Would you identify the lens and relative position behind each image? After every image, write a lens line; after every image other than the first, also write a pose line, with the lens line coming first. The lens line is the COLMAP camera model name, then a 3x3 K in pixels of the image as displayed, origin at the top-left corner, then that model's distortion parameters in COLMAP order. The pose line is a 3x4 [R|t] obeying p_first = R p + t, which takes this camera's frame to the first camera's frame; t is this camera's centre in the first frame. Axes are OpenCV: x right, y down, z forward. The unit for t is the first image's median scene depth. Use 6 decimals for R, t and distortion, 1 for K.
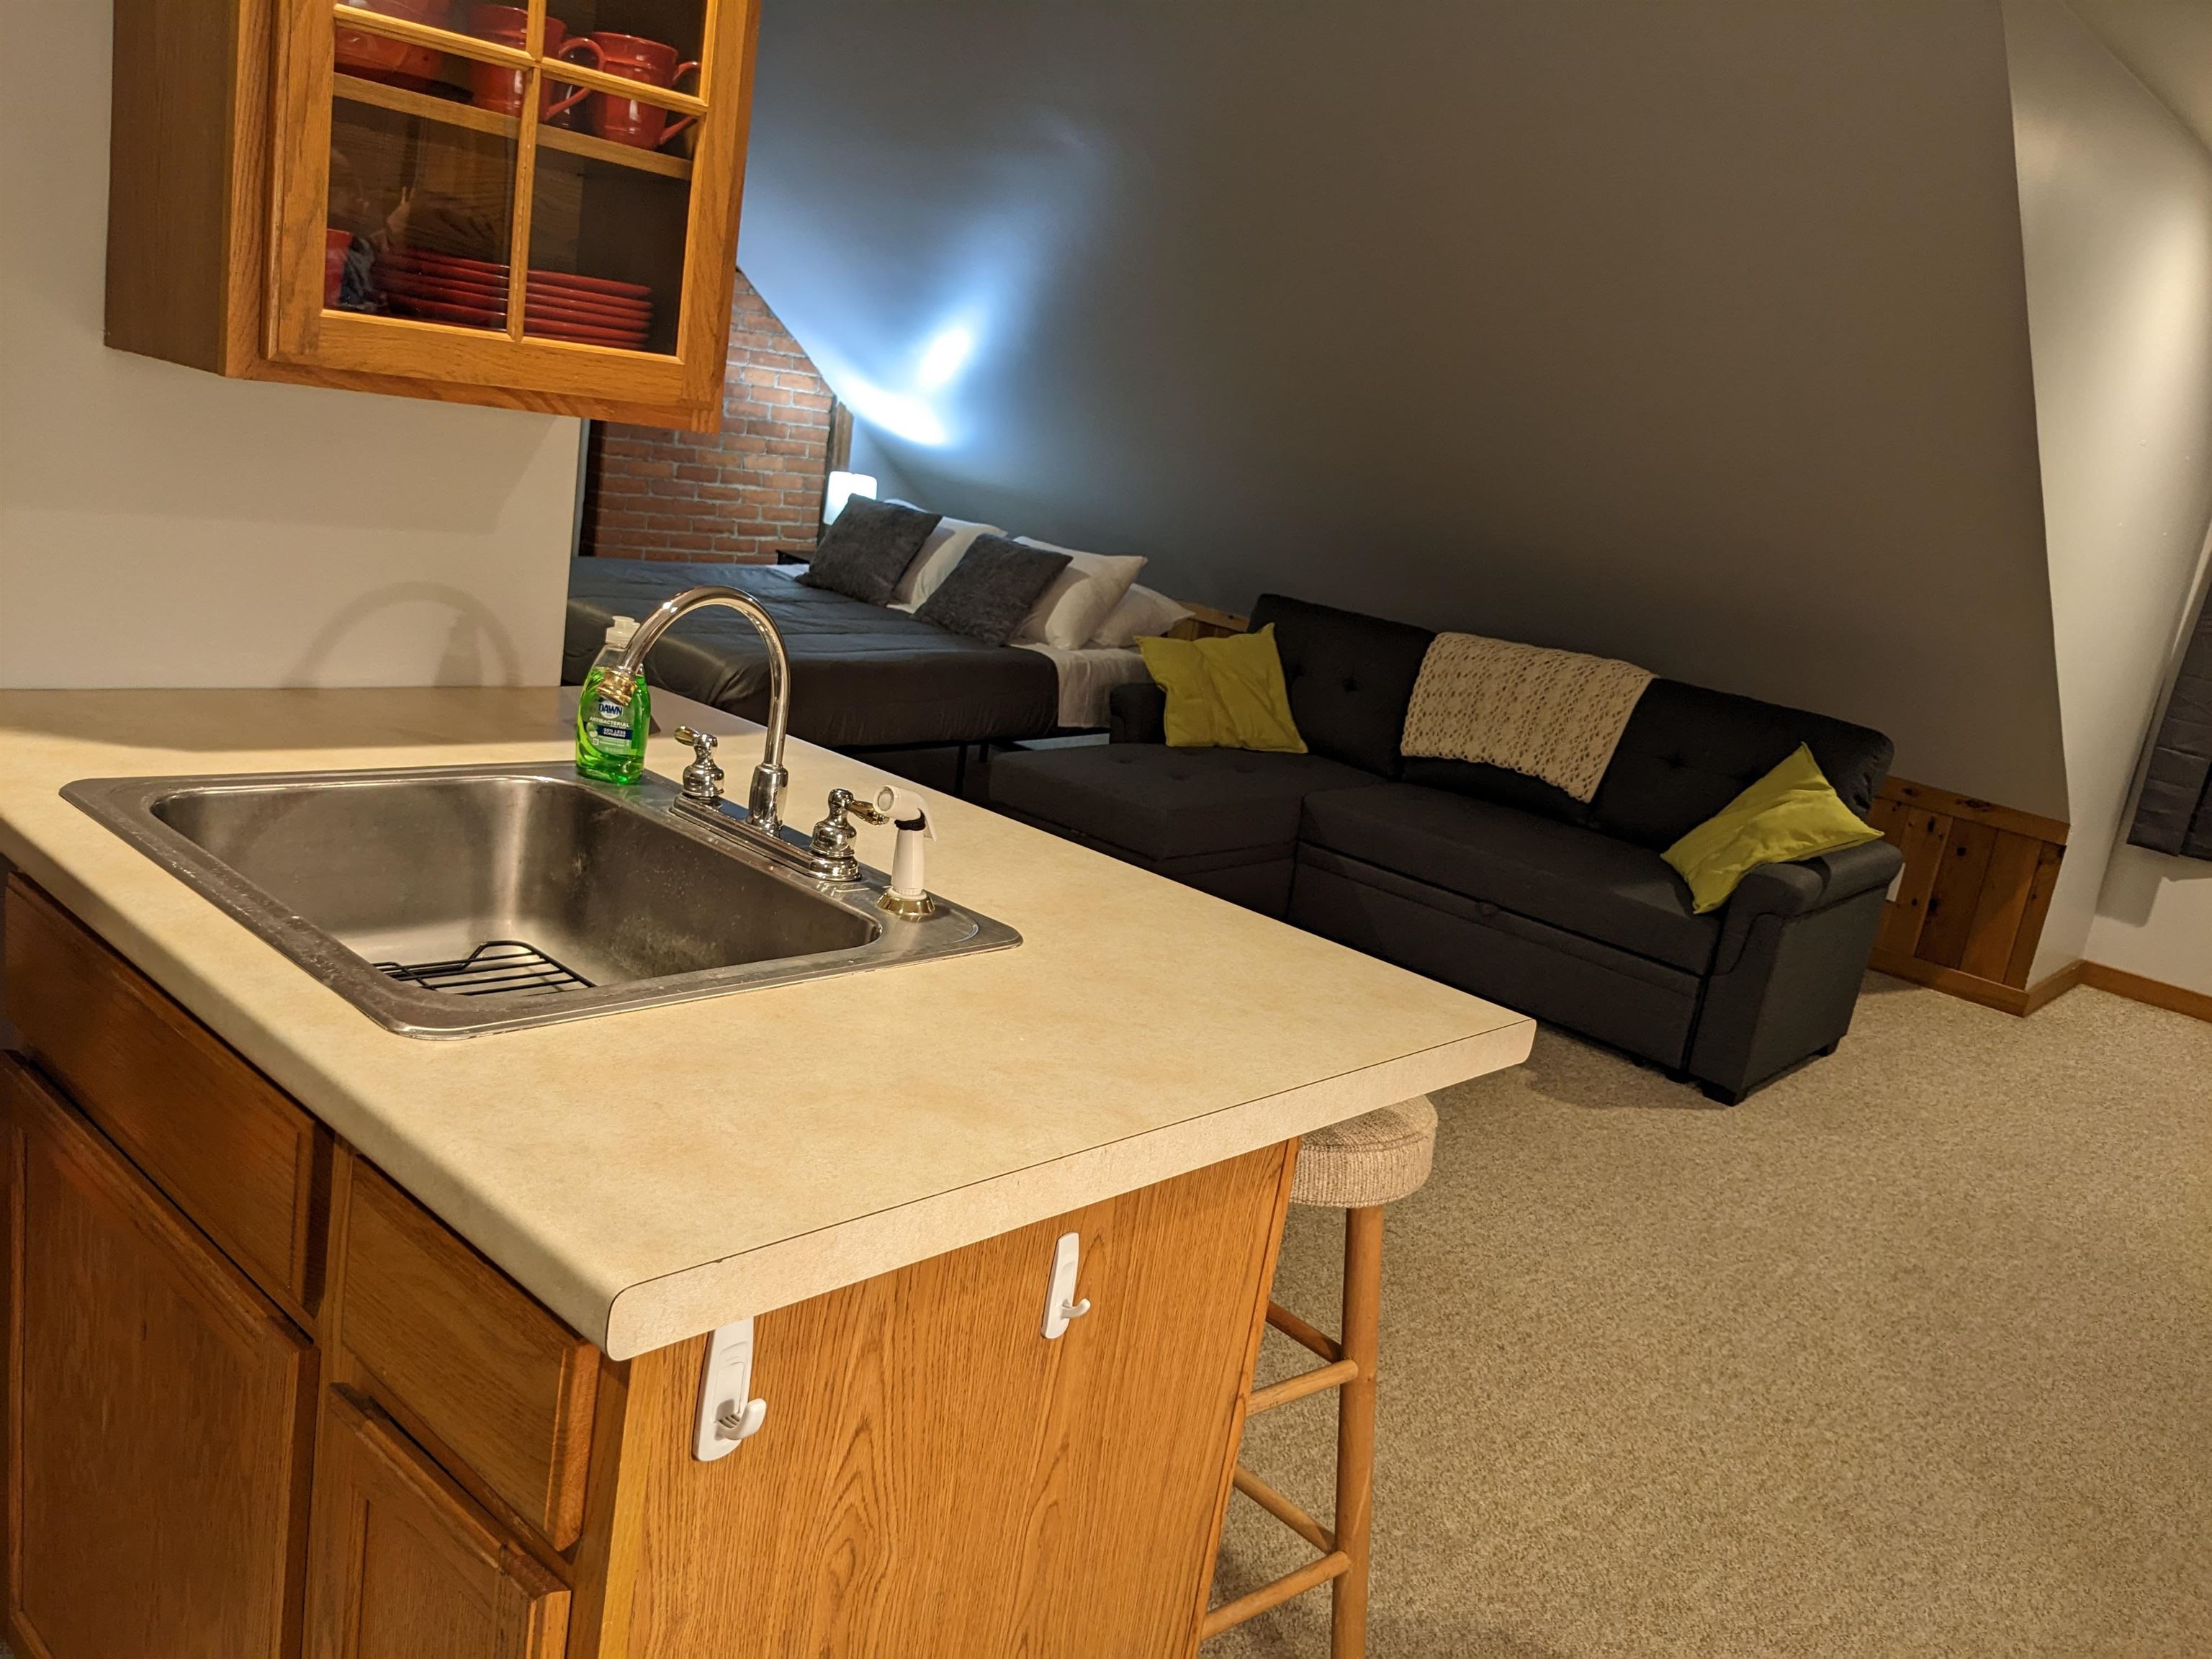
lens RADIAL K [[1767.7, 0, 1136.4], [0, 1767.7, 865.4], [0, 0, 1]] dist [0.042648, -0.081050]
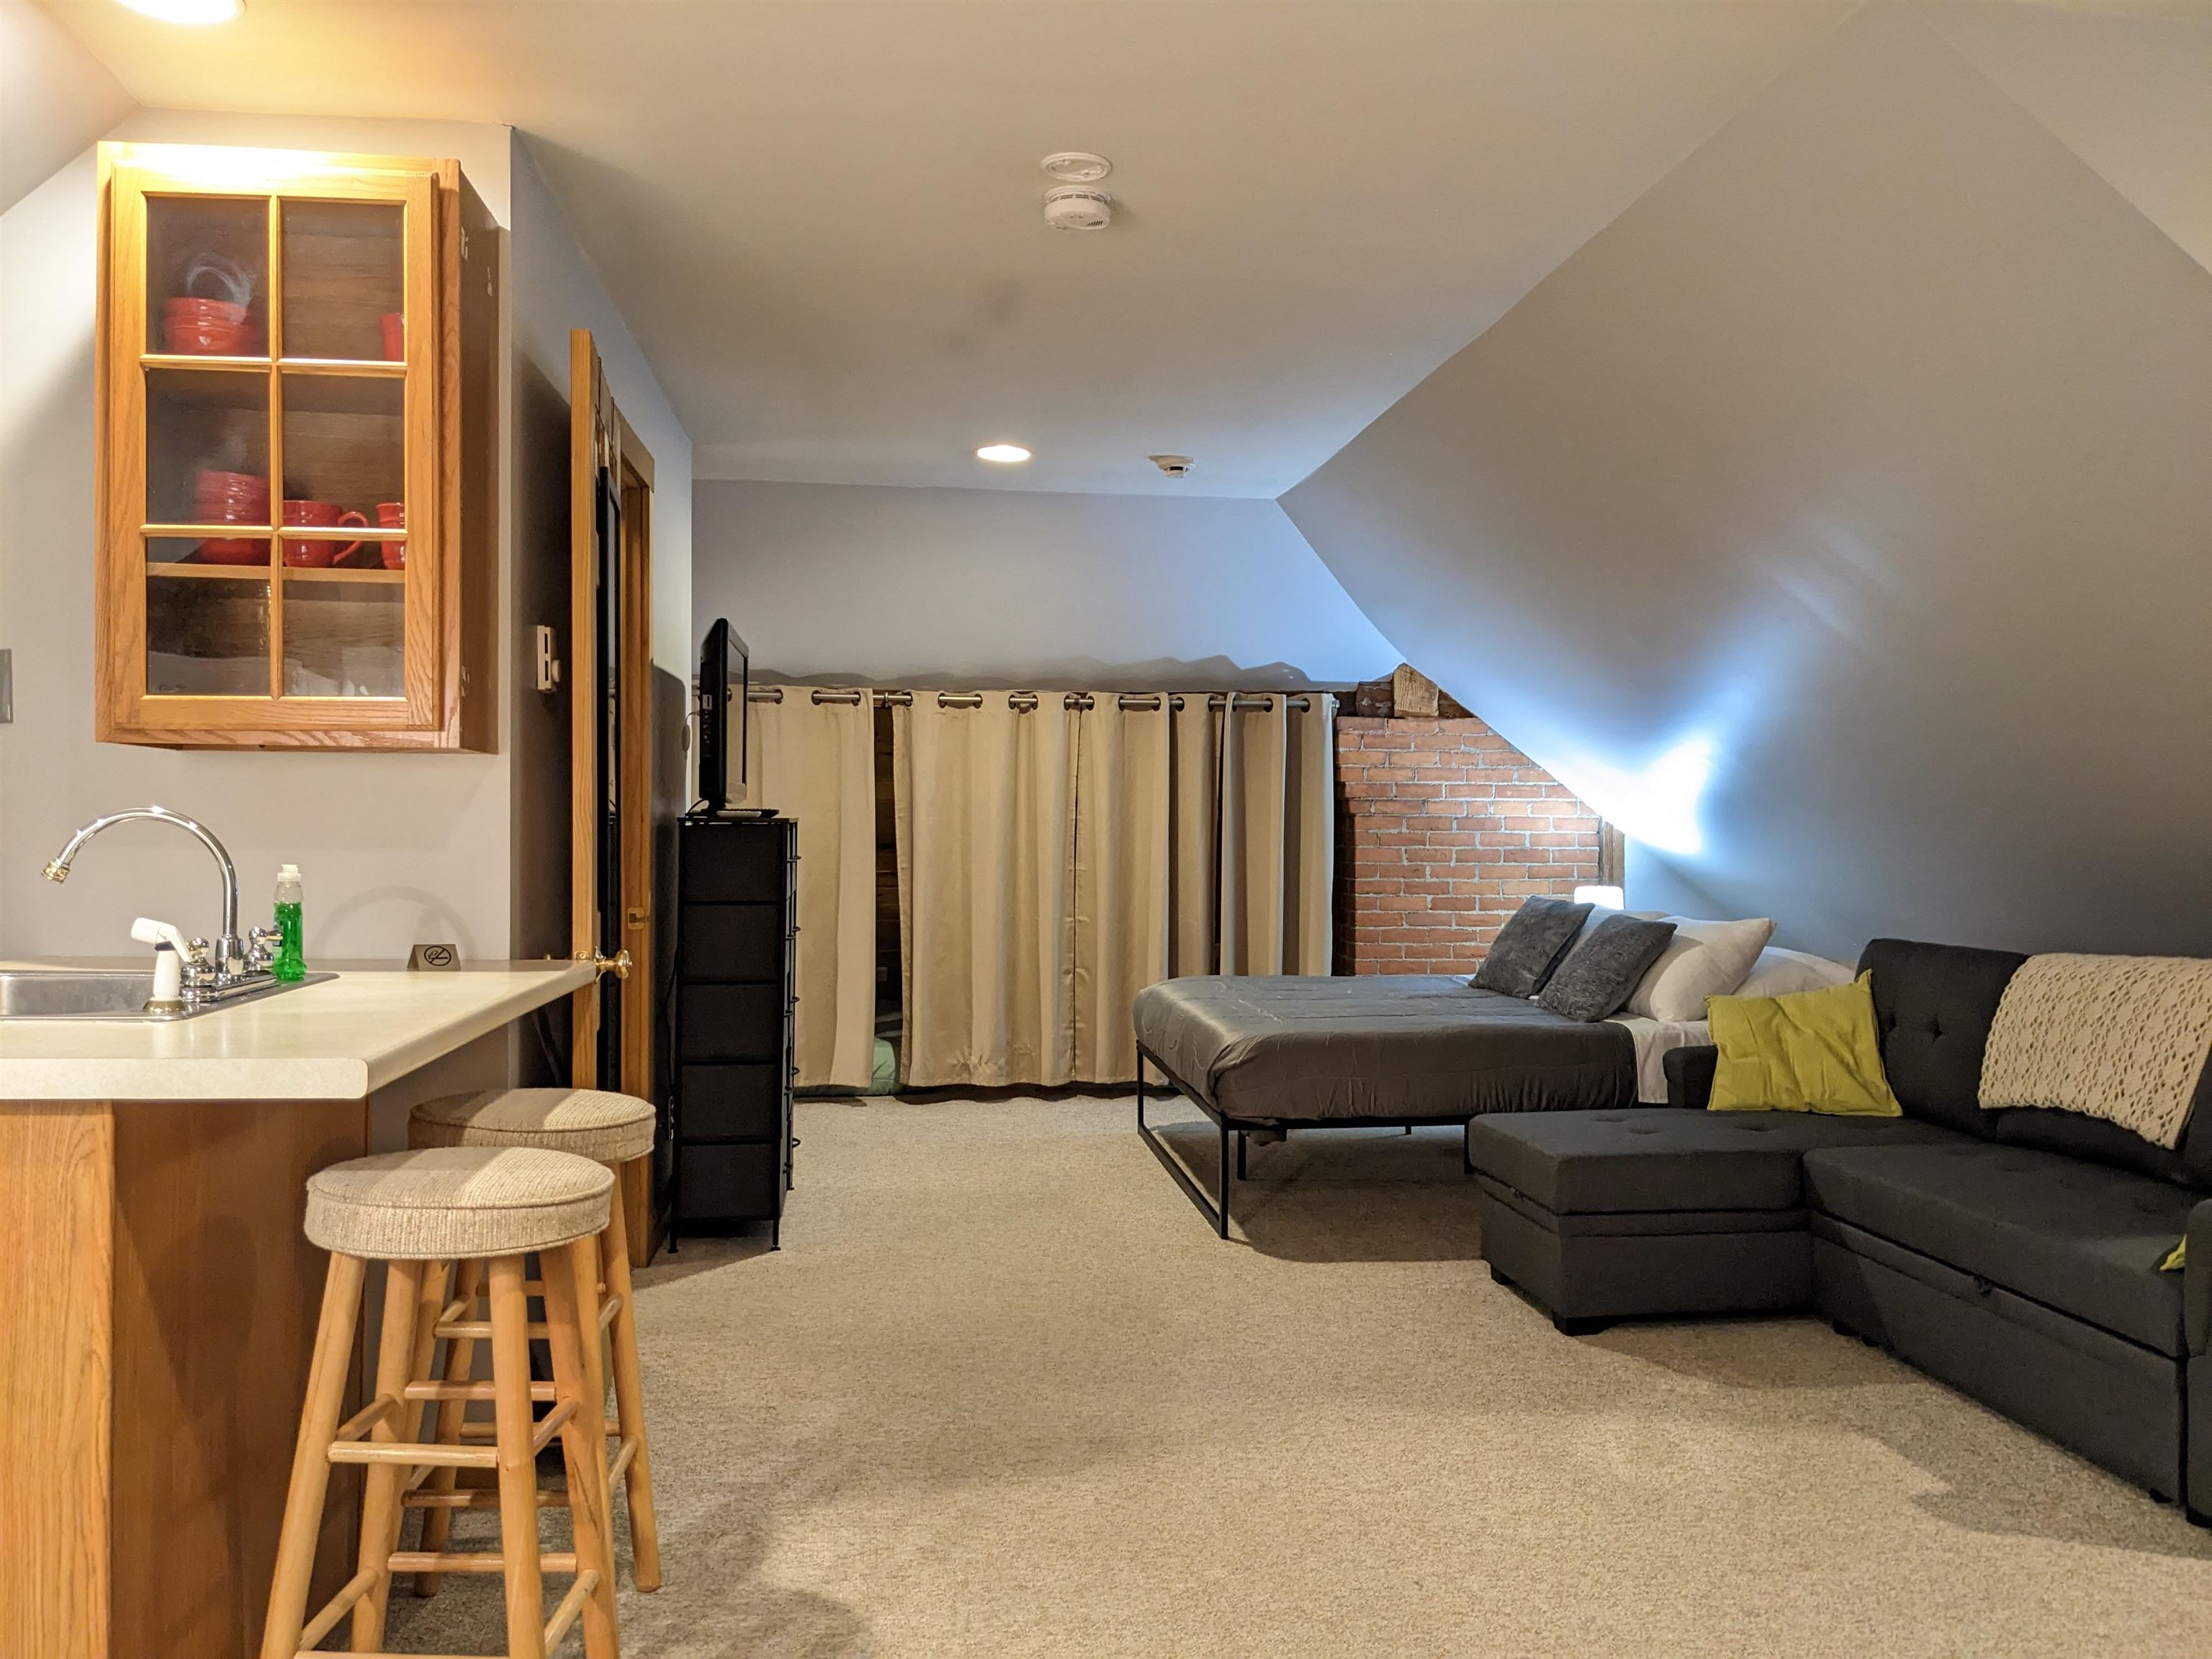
lens RADIAL K [[1767.7, 0, 1106.3], [0, 1767.7, 846.2], [0, 0, 1]] dist [0.042648, -0.081050]
pose [[0.744809, -0.140483, -0.652322, 0.409447], [-0.061407, 0.959009, -0.276643, 0.073458], [0.664446, 0.246104, 0.705652, 0.143271]]
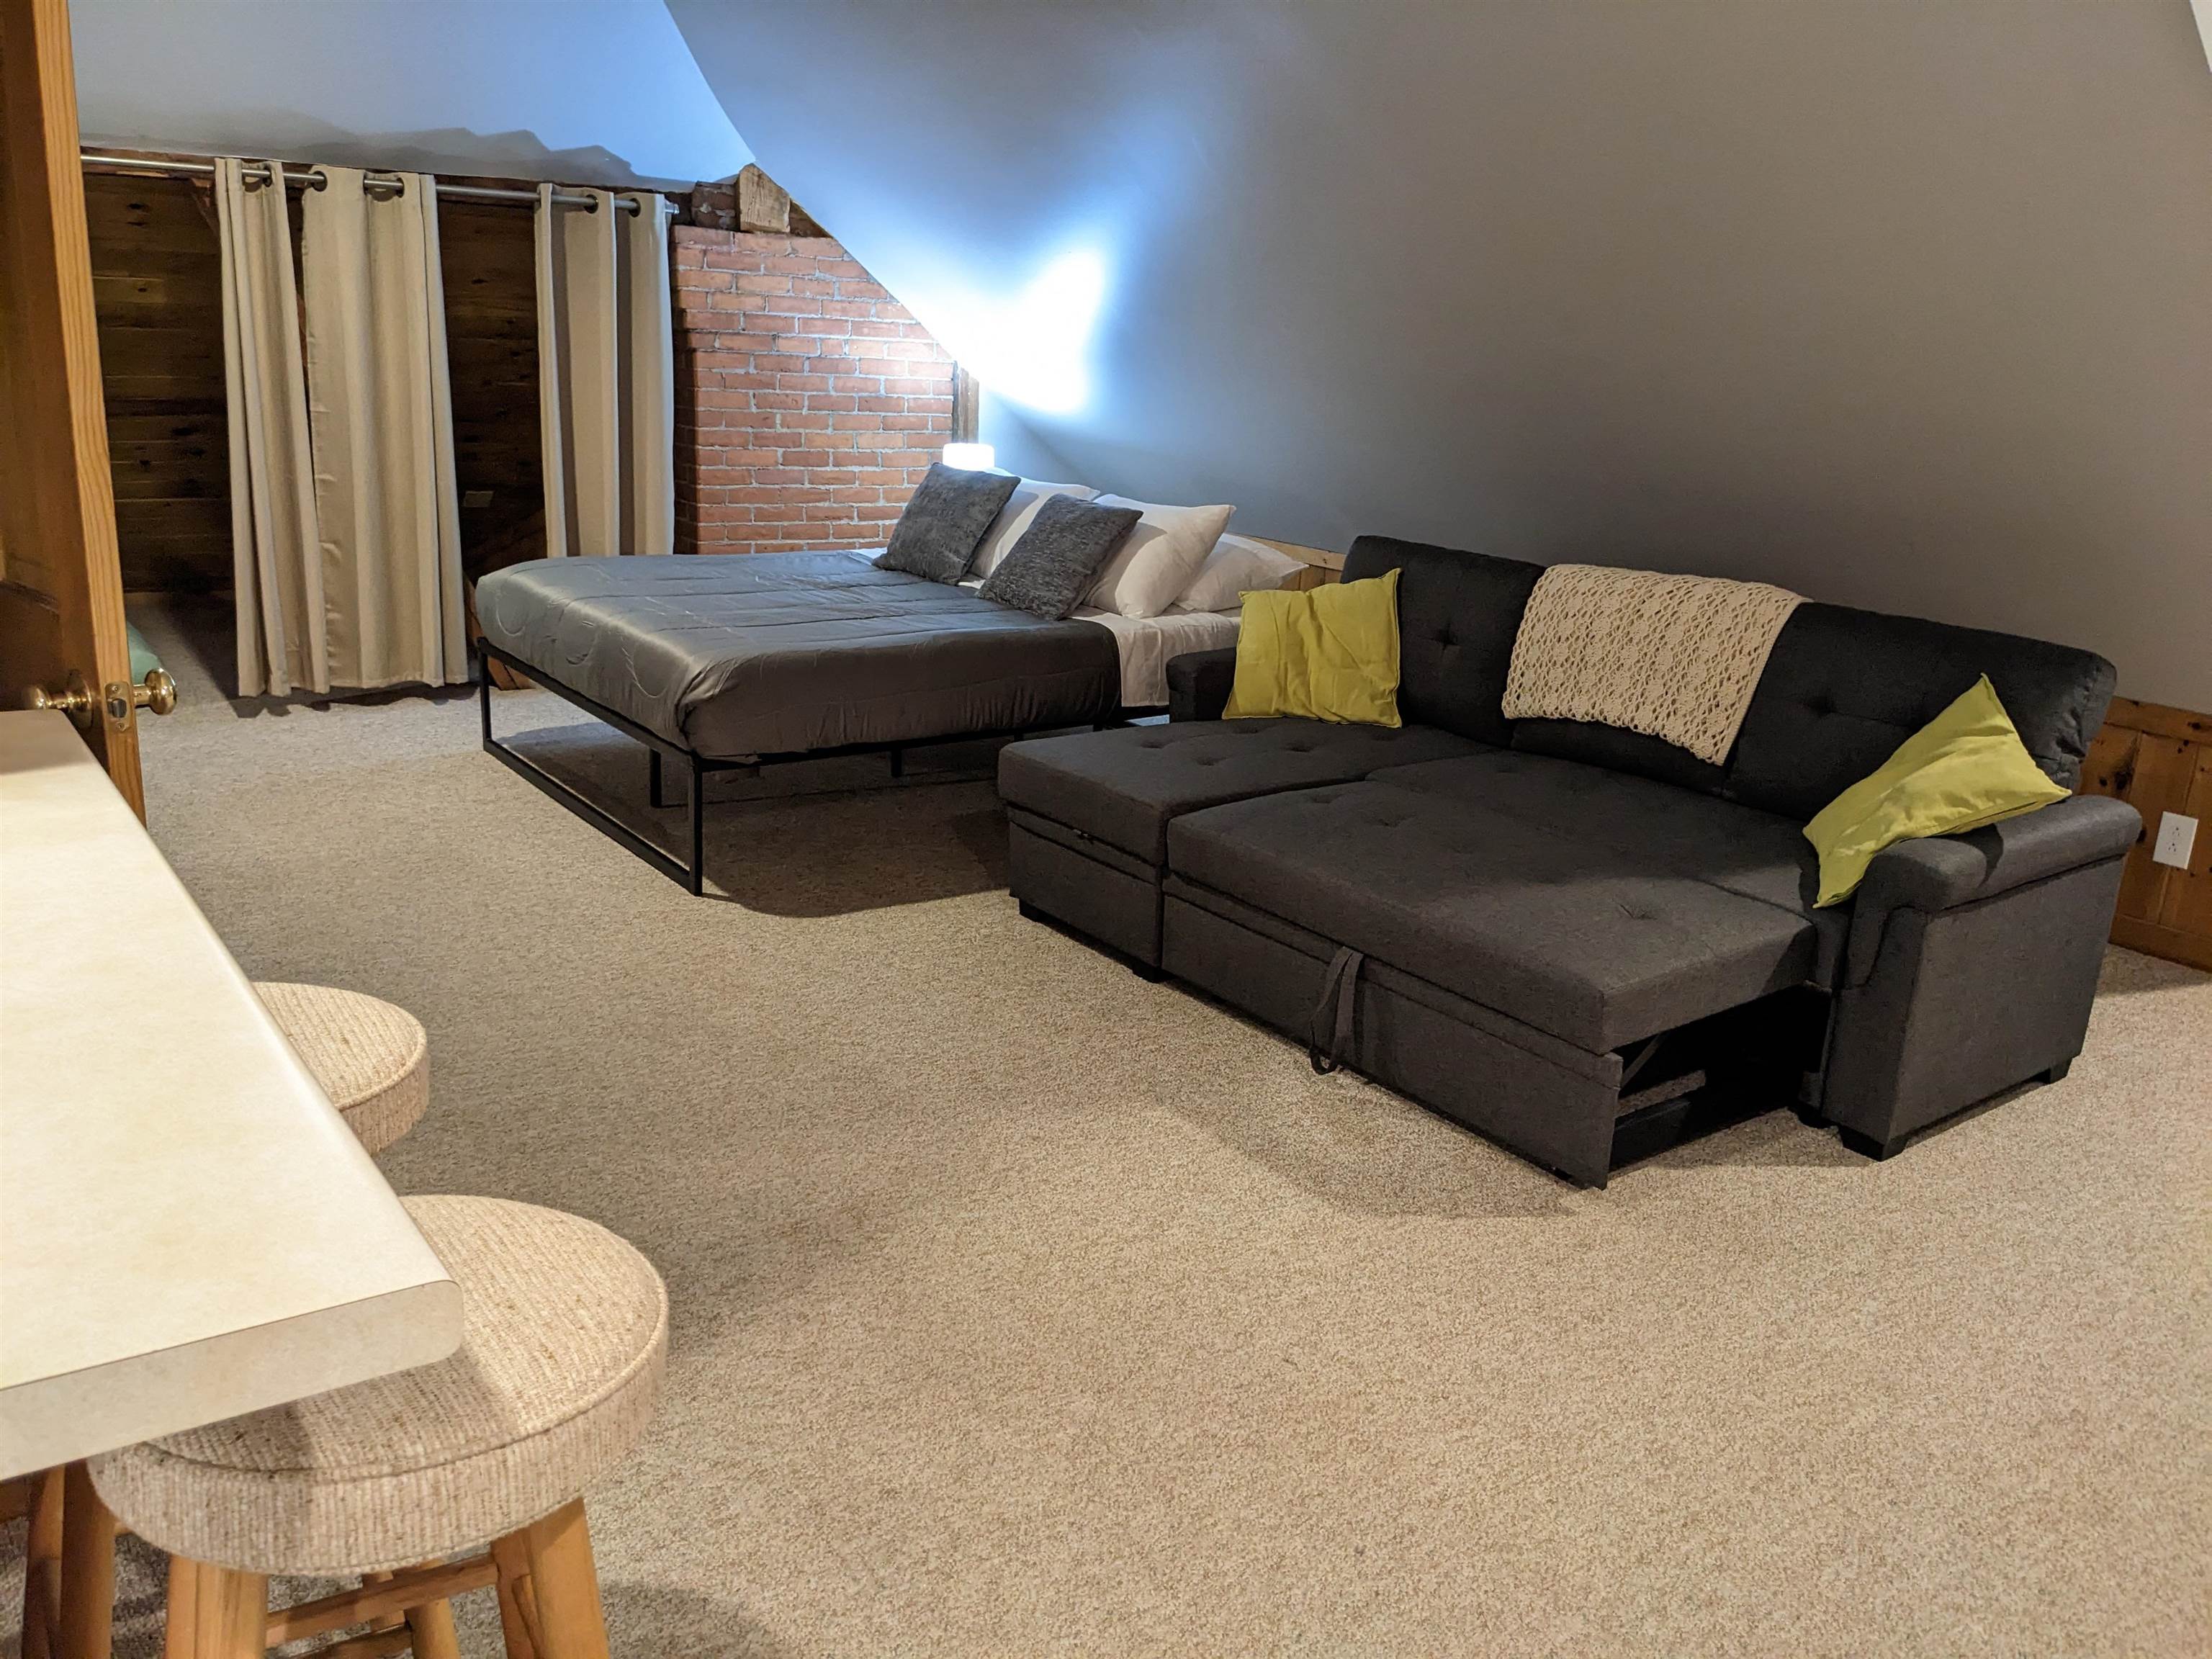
lens RADIAL K [[1767.7, 0, 1132.4], [0, 1767.7, 853.3], [0, 0, 1]] dist [0.042648, -0.081050]
pose [[0.975116, -0.041590, -0.217760, 0.163161], [0.043346, 0.999055, 0.003290, -0.009677], [0.217417, -0.012647, 0.975997, 0.161977]]
